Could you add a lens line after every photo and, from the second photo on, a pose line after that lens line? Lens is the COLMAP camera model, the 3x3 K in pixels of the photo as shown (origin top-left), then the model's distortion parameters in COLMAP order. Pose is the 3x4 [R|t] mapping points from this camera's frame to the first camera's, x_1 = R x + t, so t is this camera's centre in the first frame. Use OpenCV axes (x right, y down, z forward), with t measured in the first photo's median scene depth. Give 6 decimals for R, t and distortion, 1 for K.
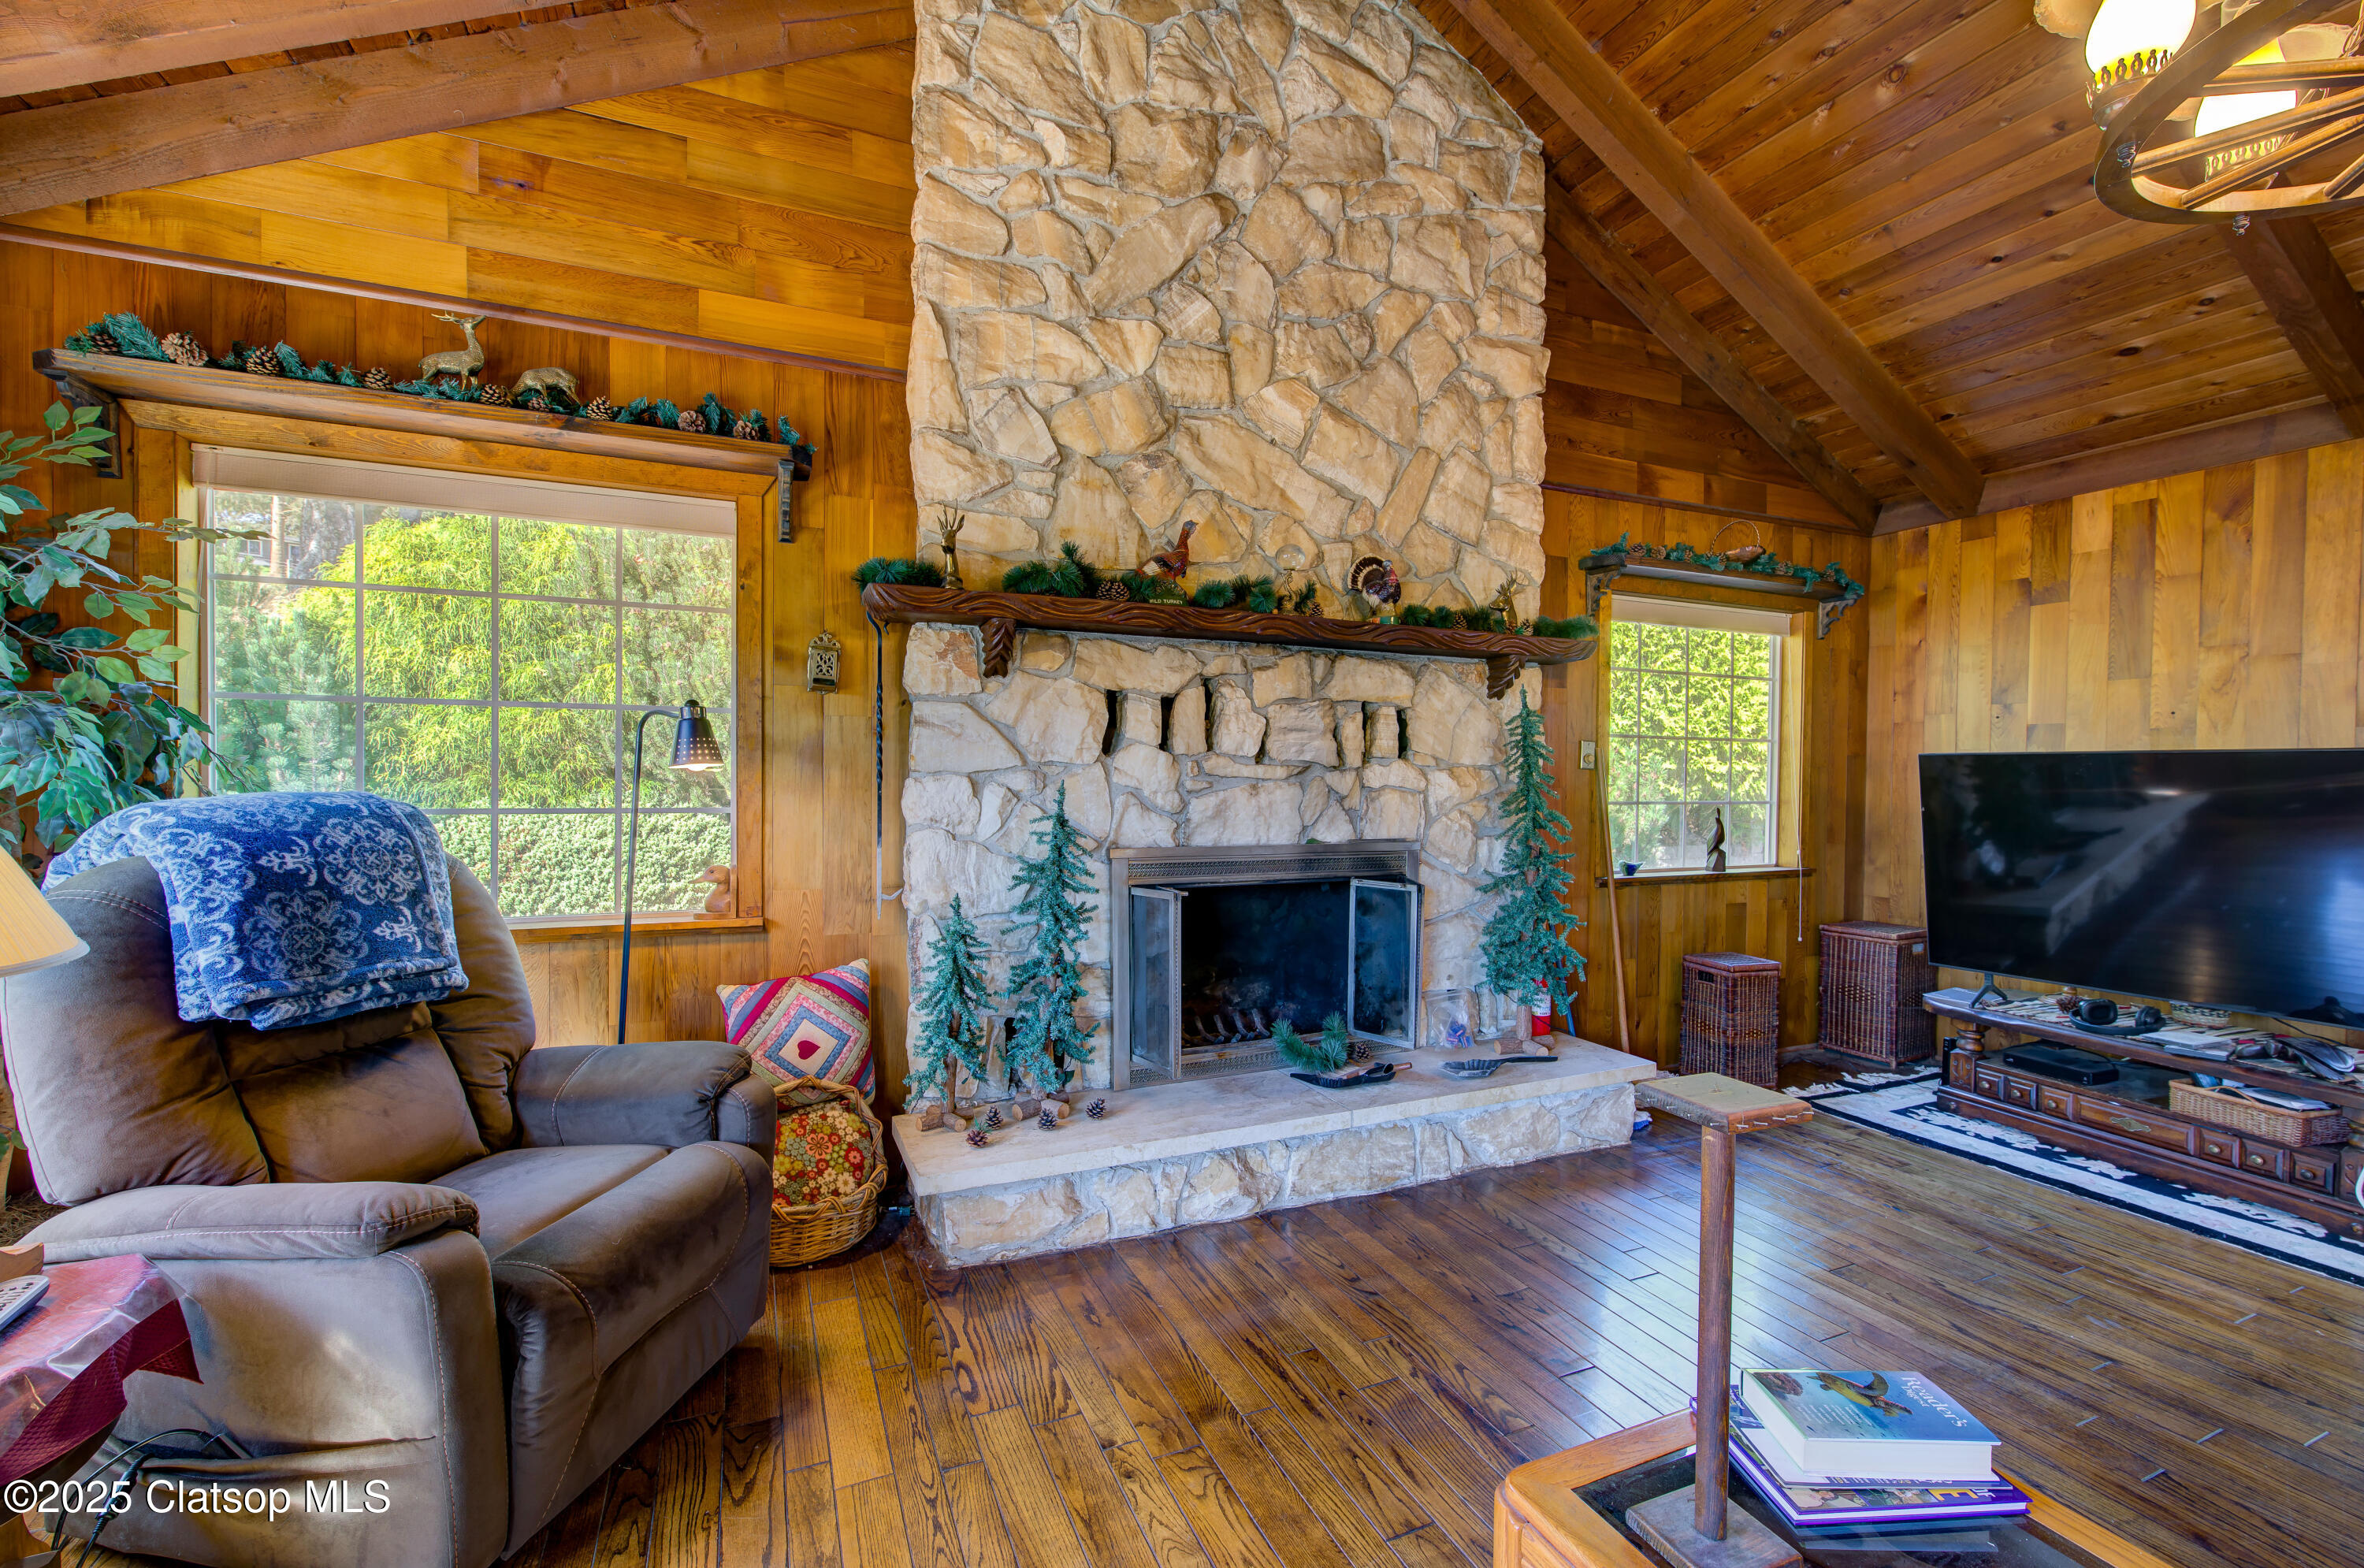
lens RADIAL K [[1003.7, 0, 1198.8], [0, 1003.7, 787.7], [0, 0, 1]] dist [-0.006919, 0.002991]
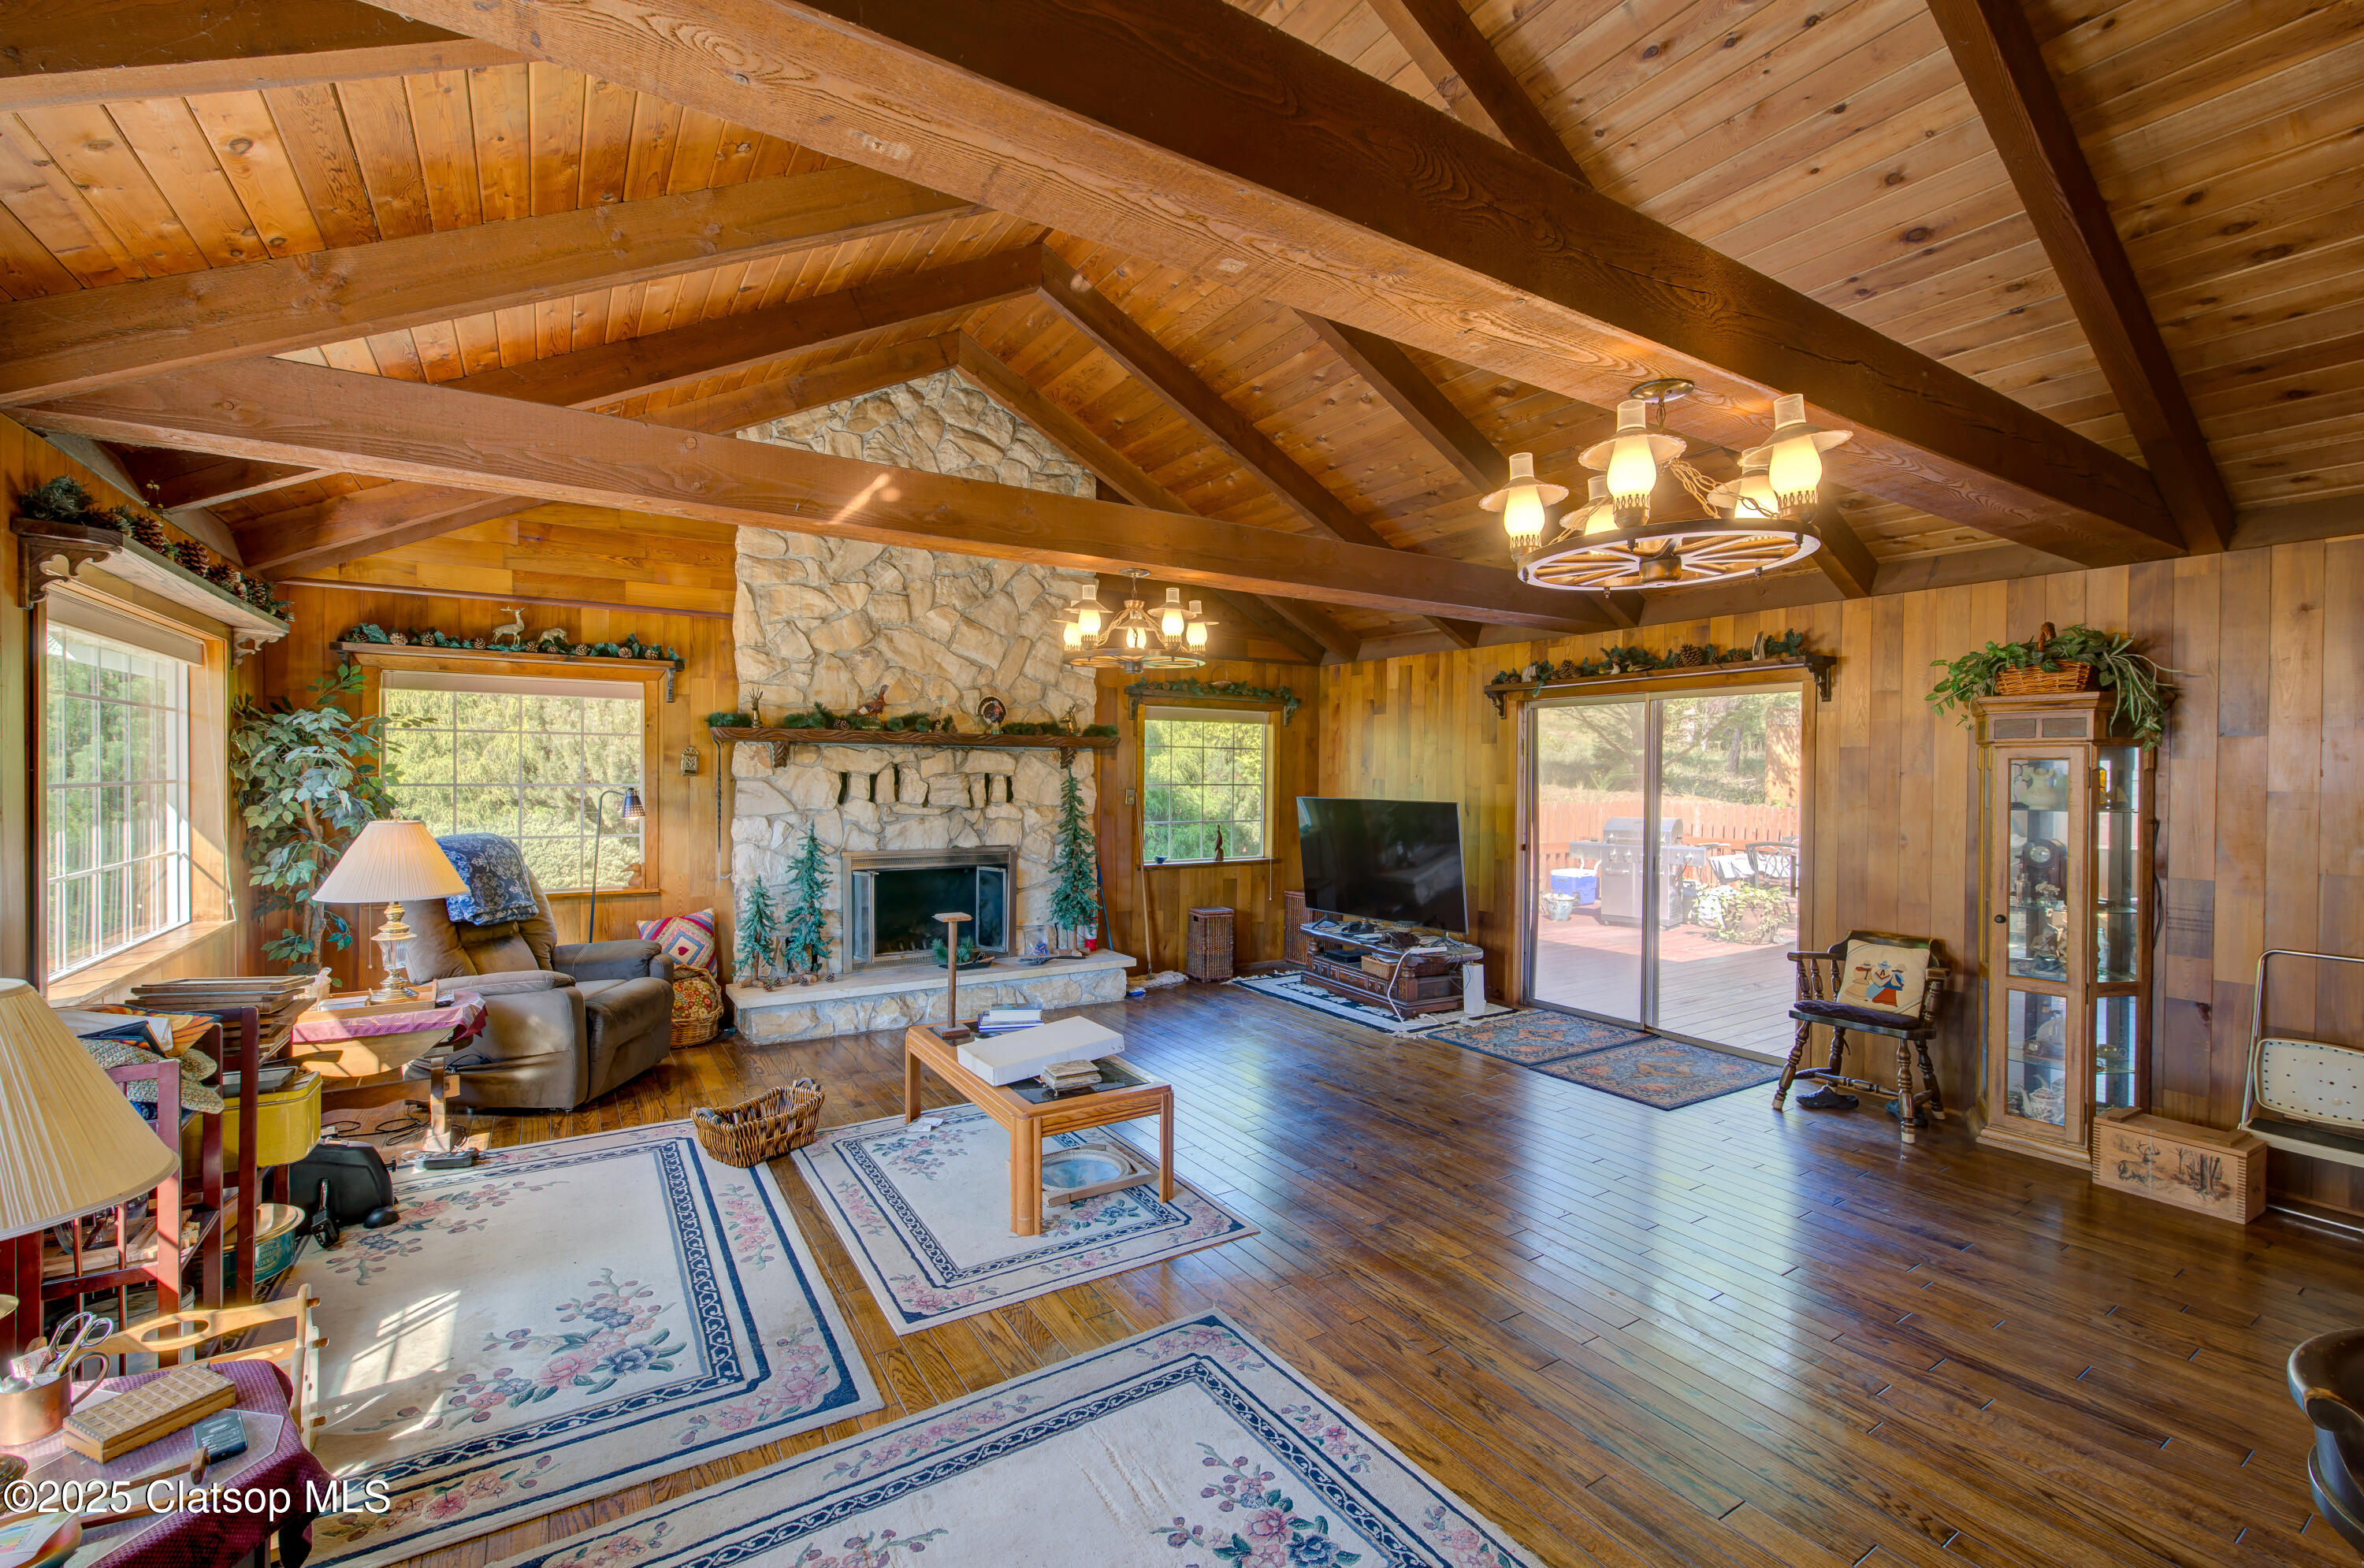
lens RADIAL K [[1003.7, 0, 1192.7], [0, 1003.7, 784.2], [0, 0, 1]] dist [-0.006919, 0.002991]
pose [[0.988514, -0.001319, 0.151120, 0.291811], [0.001406, 0.999999, -0.000471, -0.069639], [-0.151120, 0.000678, 0.988515, -1.039751]]
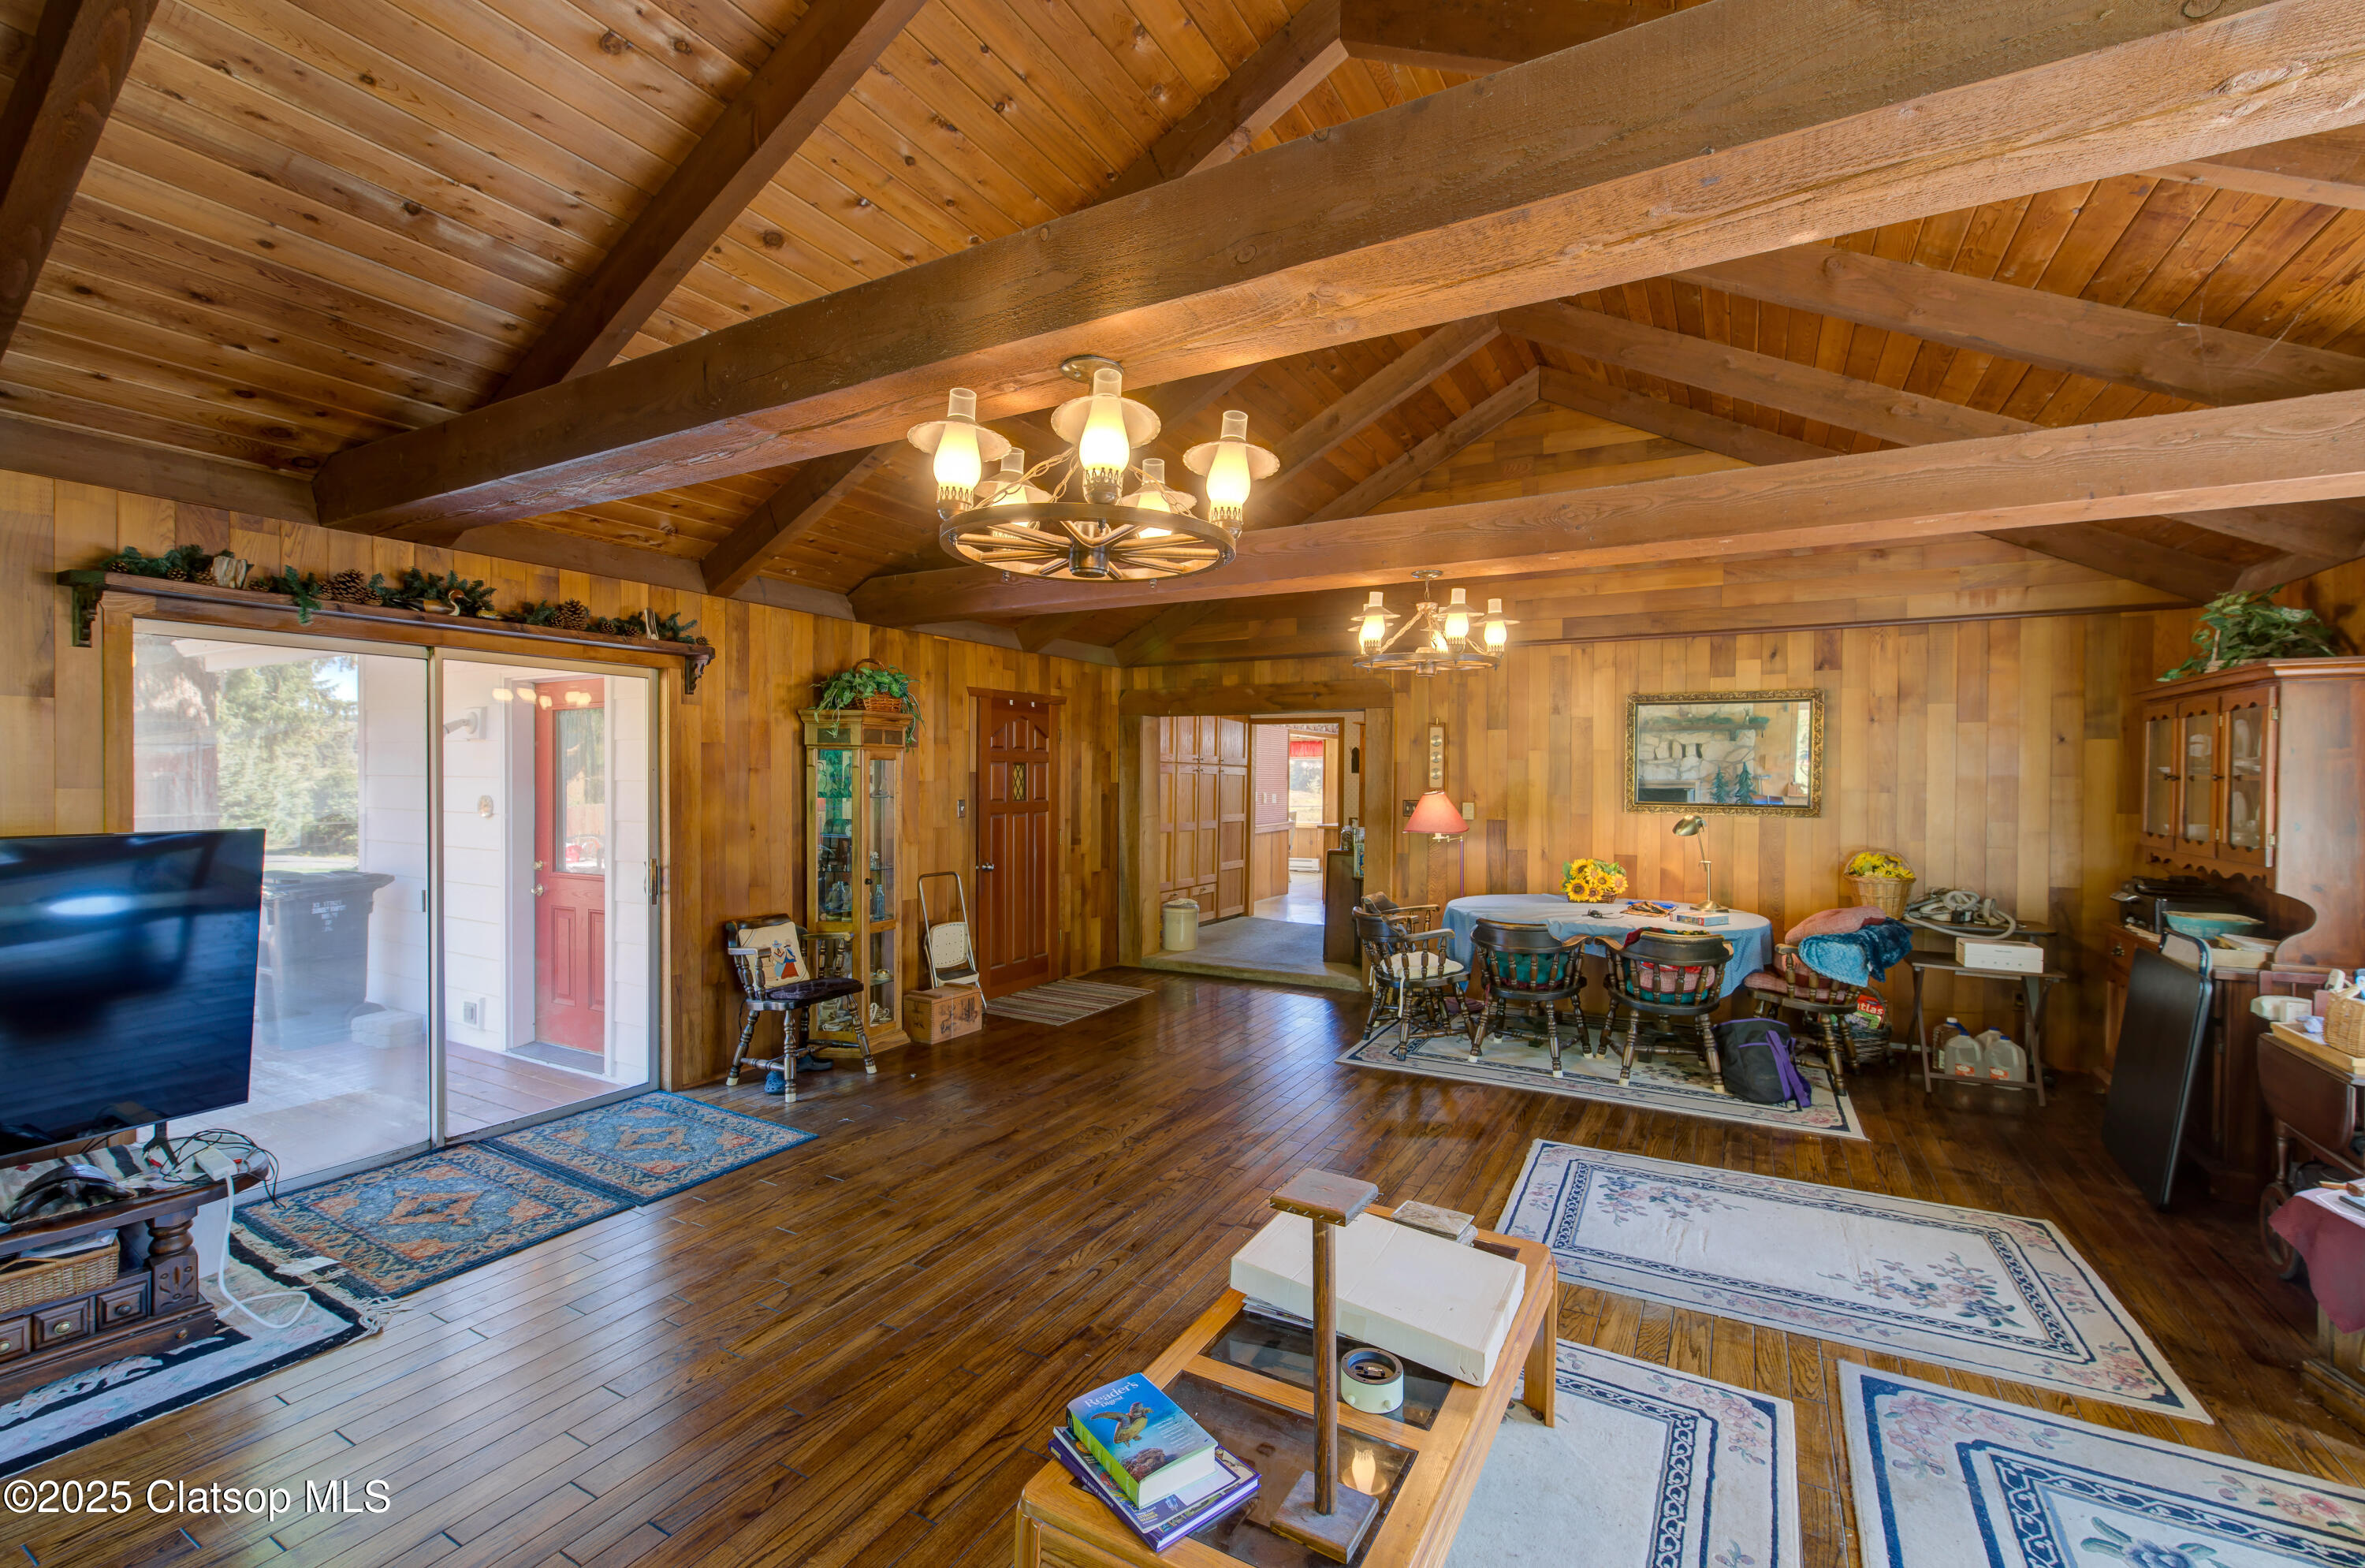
lens RADIAL K [[1004.1, 0, 1182.5], [0, 1004.1, 776.2], [0, 0, 1]] dist [-0.006919, 0.002991]
pose [[-0.594995, -0.014363, 0.803601, -0.167206], [-0.002895, 0.999872, 0.015728, -0.099534], [-0.803724, 0.007032, -0.594960, 0.693784]]
